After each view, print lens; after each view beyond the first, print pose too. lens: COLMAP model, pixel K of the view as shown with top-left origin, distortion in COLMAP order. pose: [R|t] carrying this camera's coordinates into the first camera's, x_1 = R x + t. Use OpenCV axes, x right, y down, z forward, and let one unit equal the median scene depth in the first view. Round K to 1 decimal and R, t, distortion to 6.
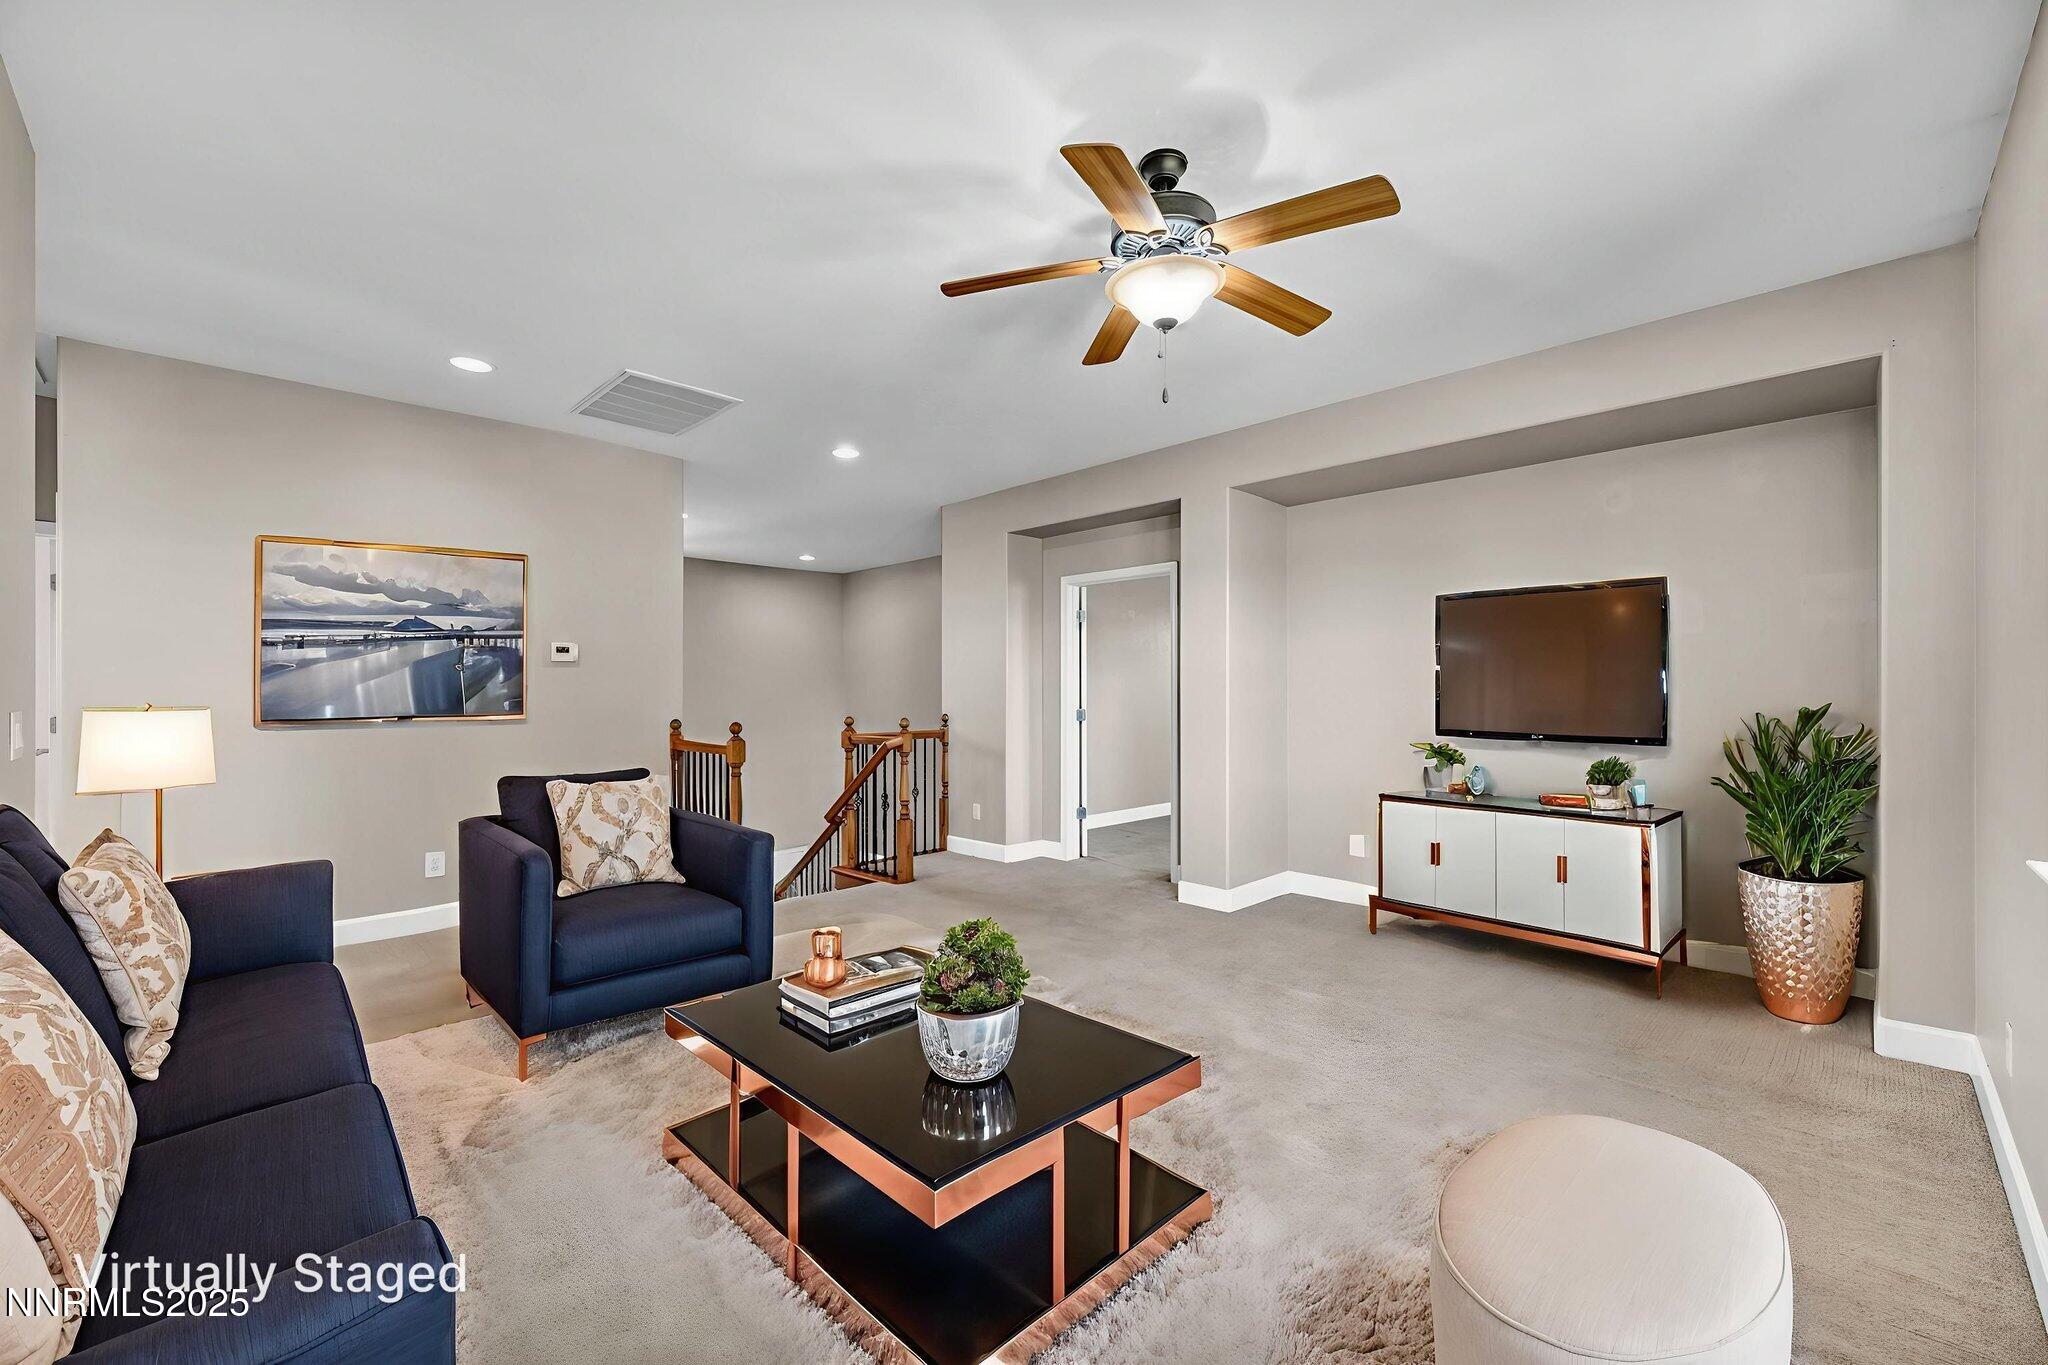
lens RADIAL K [[832.2, 0, 1025.4], [0, 832.2, 686.7], [0, 0, 1]] dist [-0.003350, -0.000394]
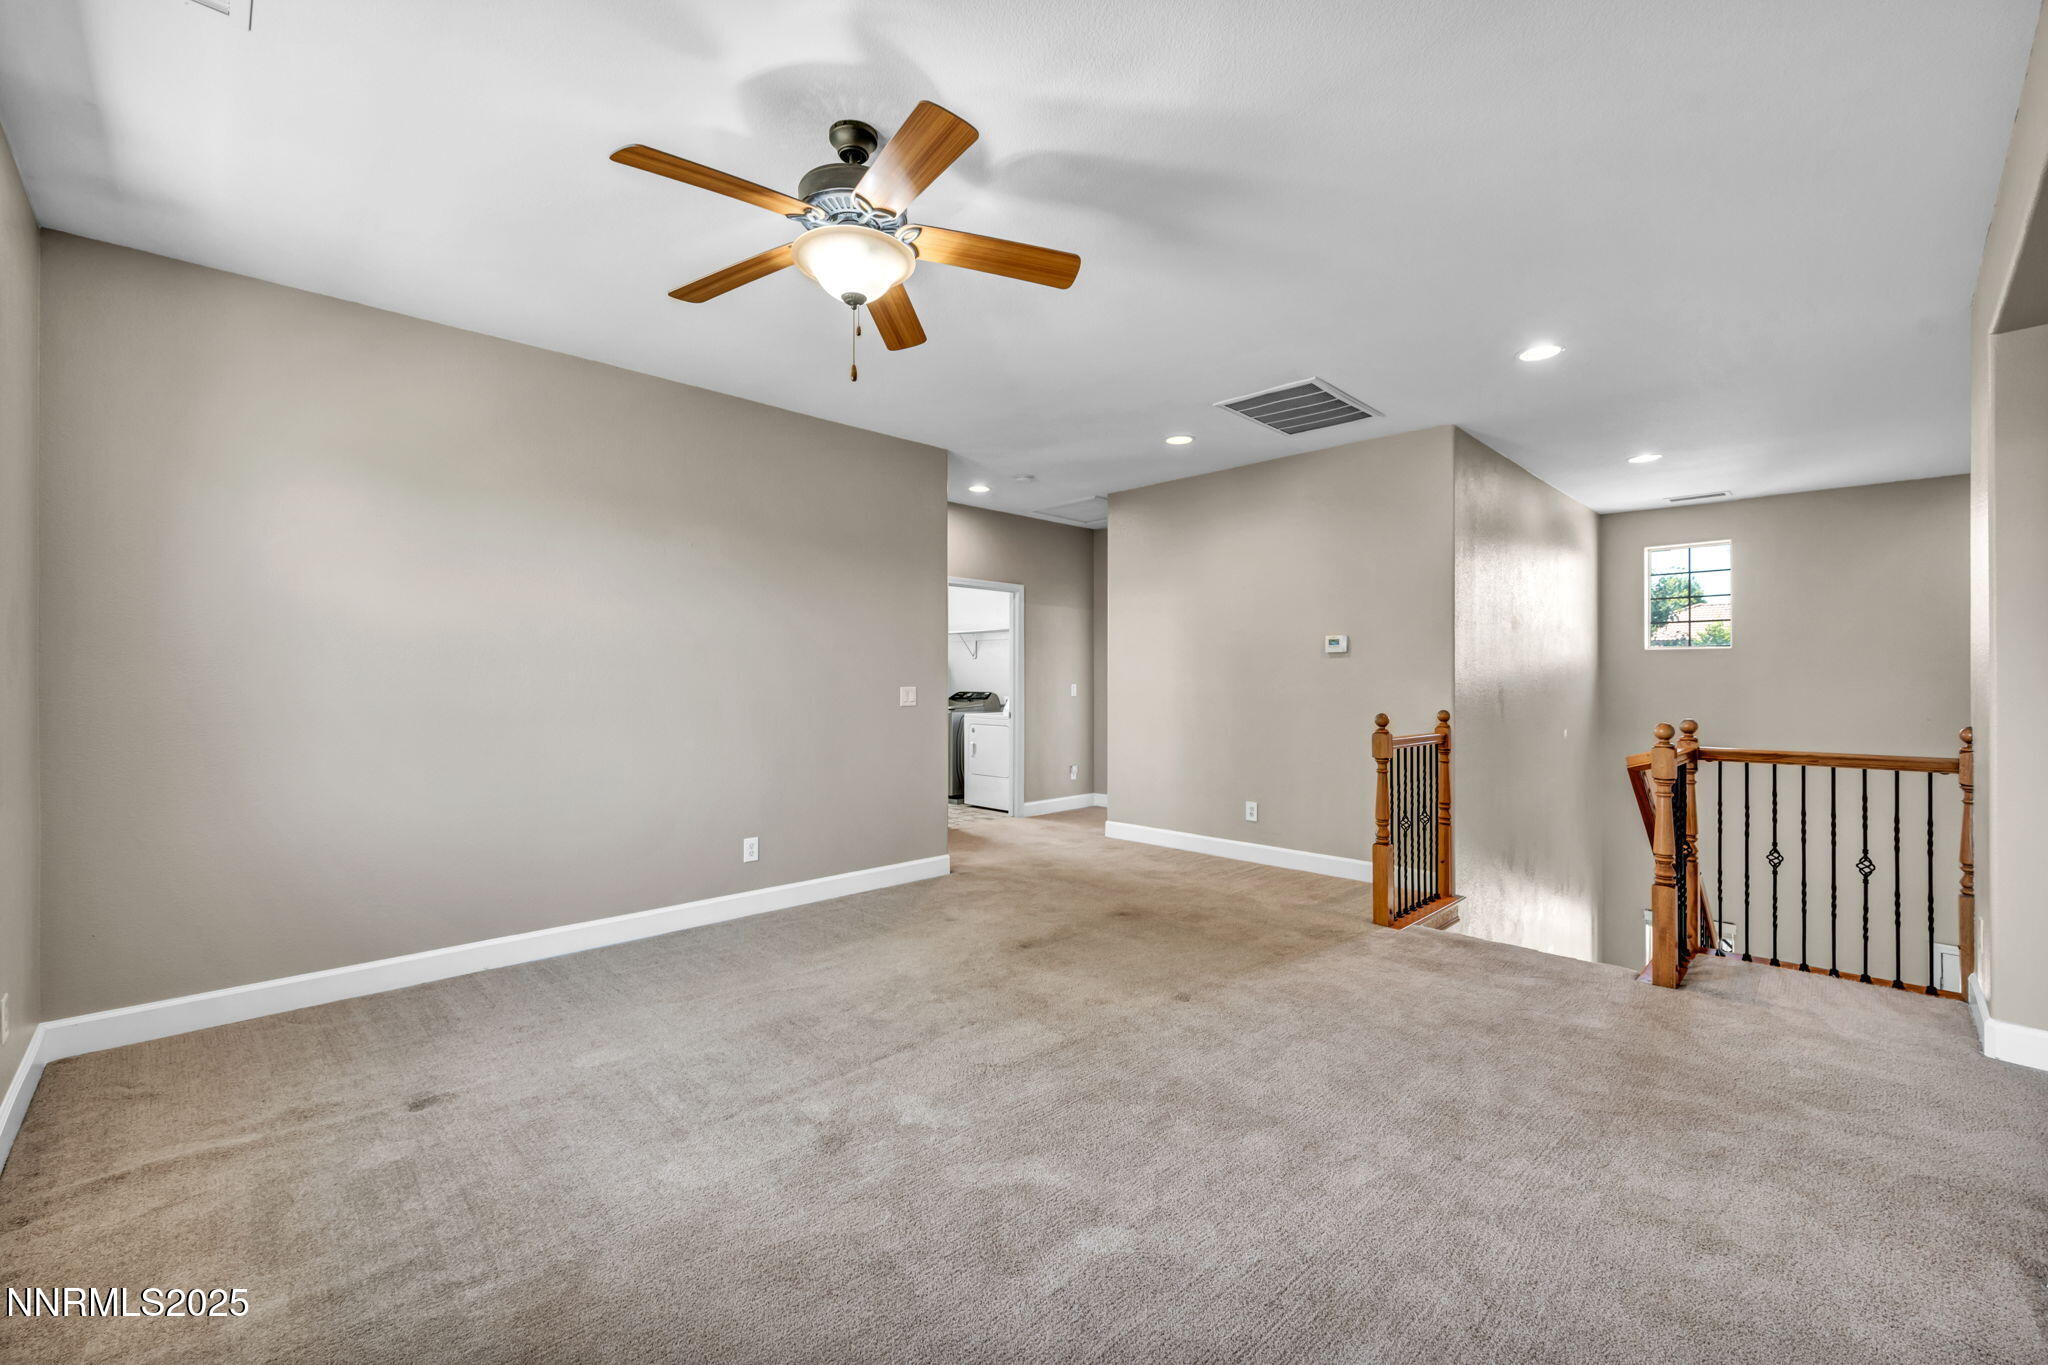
lens RADIAL K [[832.2, 0, 1025.2], [0, 832.2, 677.3], [0, 0, 1]] dist [-0.003350, -0.000394]
pose [[0.000943, 0.006963, -0.999975, 0.556746], [0.009415, 0.999931, 0.006972, -0.008910], [0.999955, -0.009421, 0.000877, 0.592024]]
